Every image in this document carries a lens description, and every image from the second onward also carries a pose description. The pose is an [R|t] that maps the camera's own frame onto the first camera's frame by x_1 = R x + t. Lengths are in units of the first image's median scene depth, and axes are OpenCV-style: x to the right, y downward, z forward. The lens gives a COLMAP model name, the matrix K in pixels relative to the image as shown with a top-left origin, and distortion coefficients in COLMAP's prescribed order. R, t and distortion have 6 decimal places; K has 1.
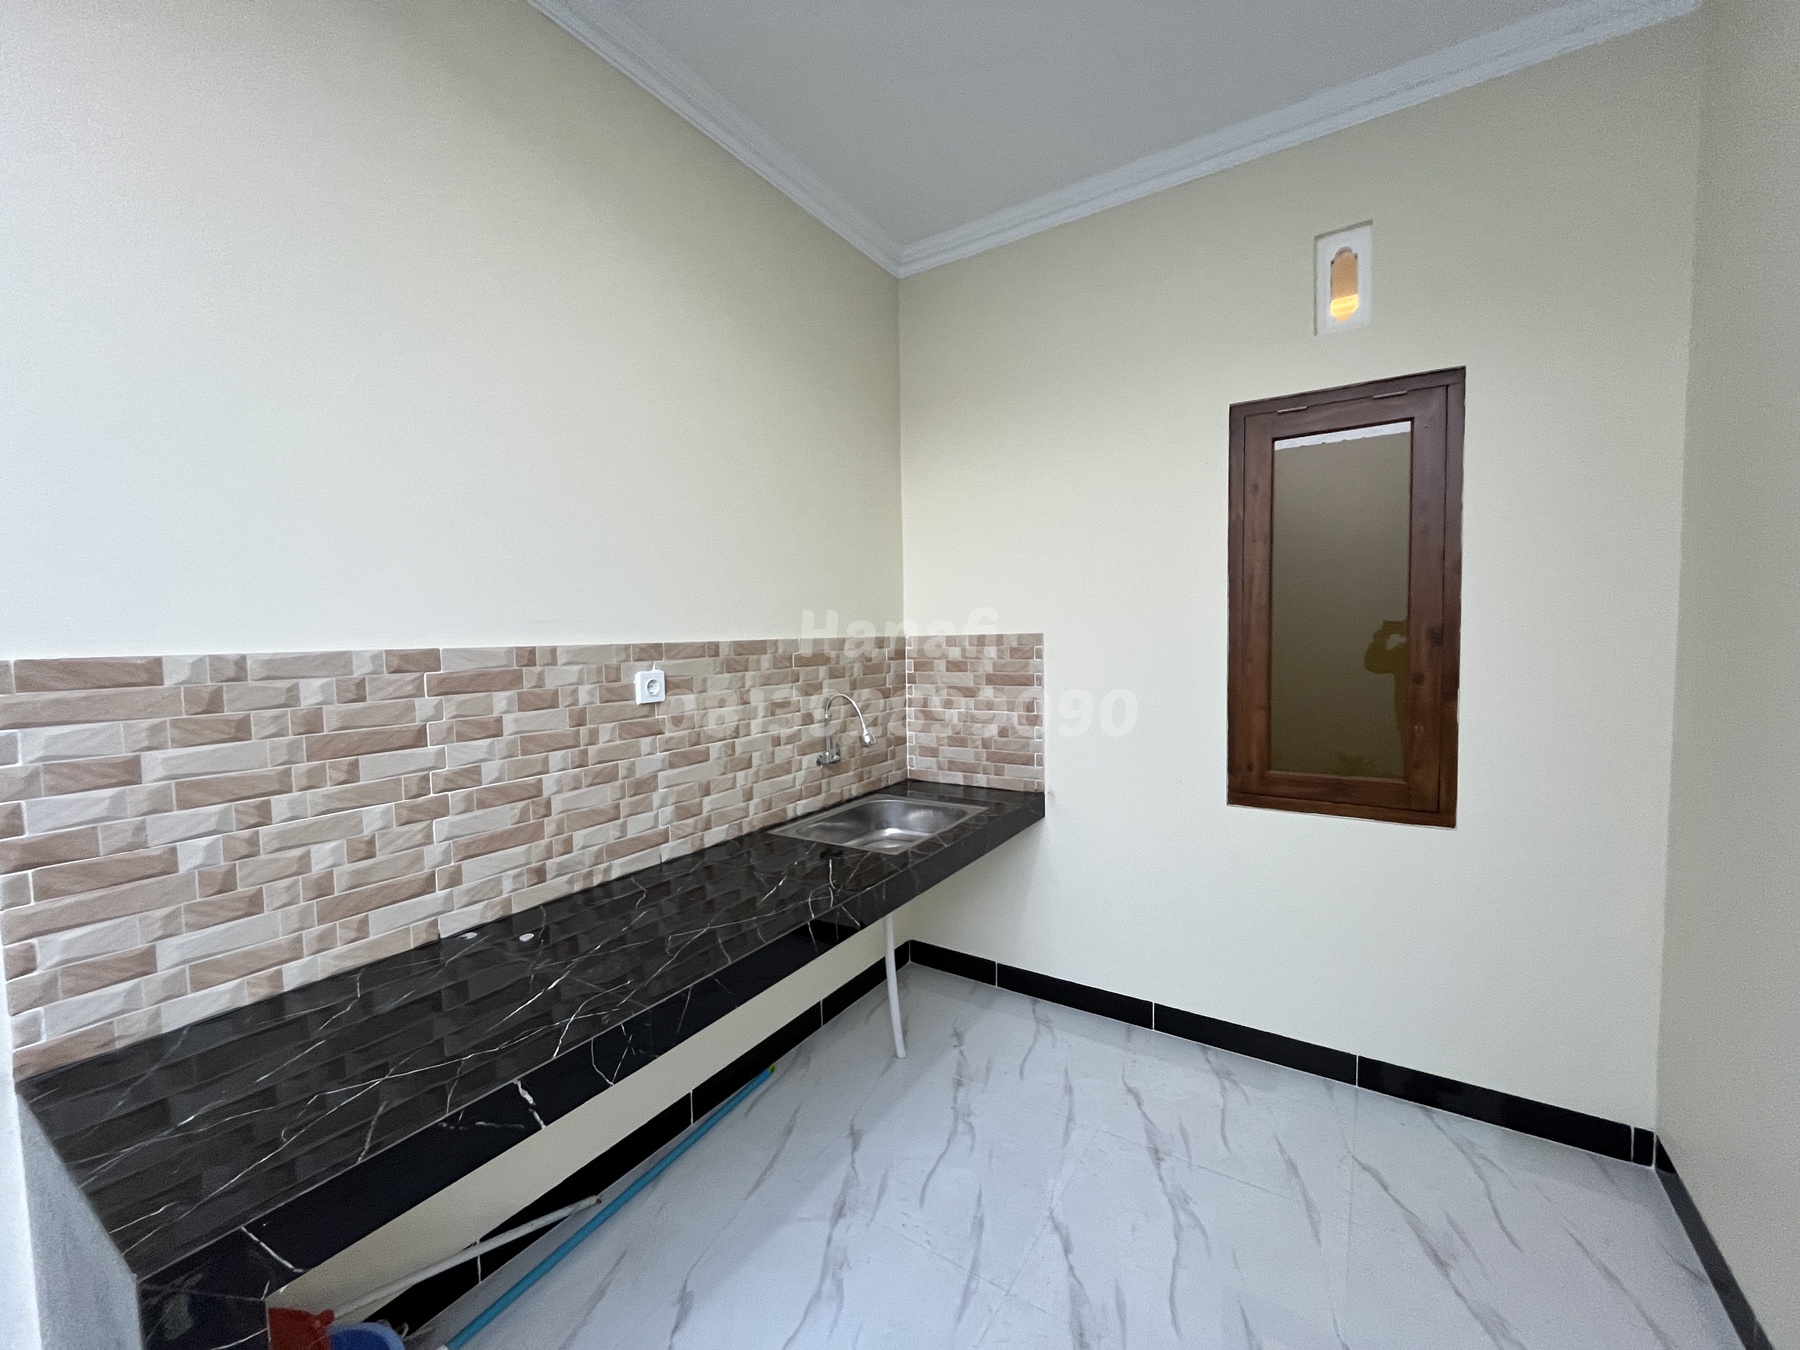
lens RADIAL K [[730.0, 0, 894.2], [0, 730.0, 674.8], [0, 0, 1]] dist [-0.002864, 0.000213]
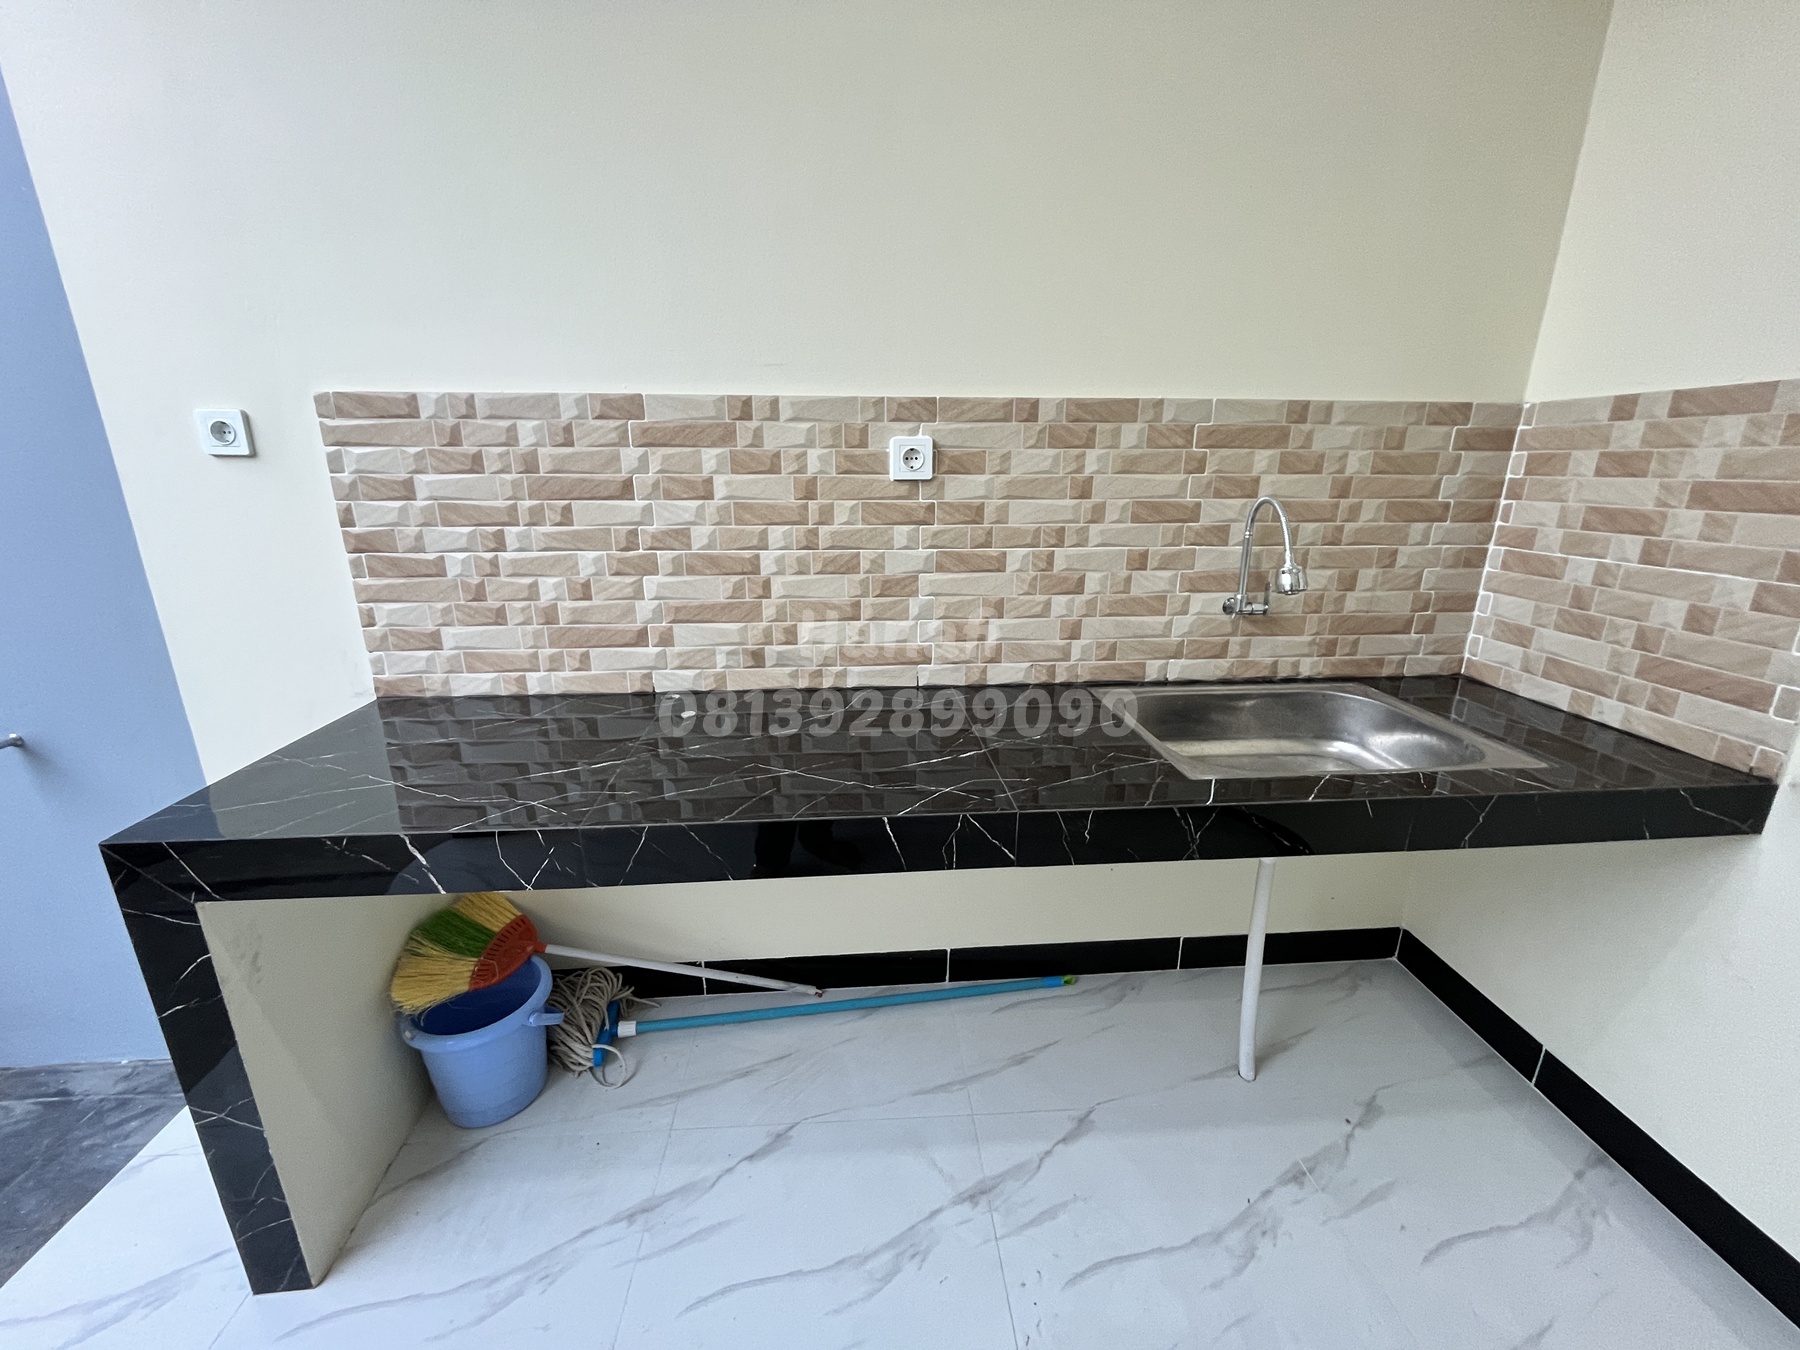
lens RADIAL K [[730.0, 0, 894.2], [0, 730.0, 674.8], [0, 0, 1]] dist [-0.002864, 0.000213]
pose [[0.603184, 0.244895, -0.759075, 0.312480], [-0.059666, 0.962885, 0.263236, 0.038041], [0.795367, -0.113489, 0.595409, 0.559476]]
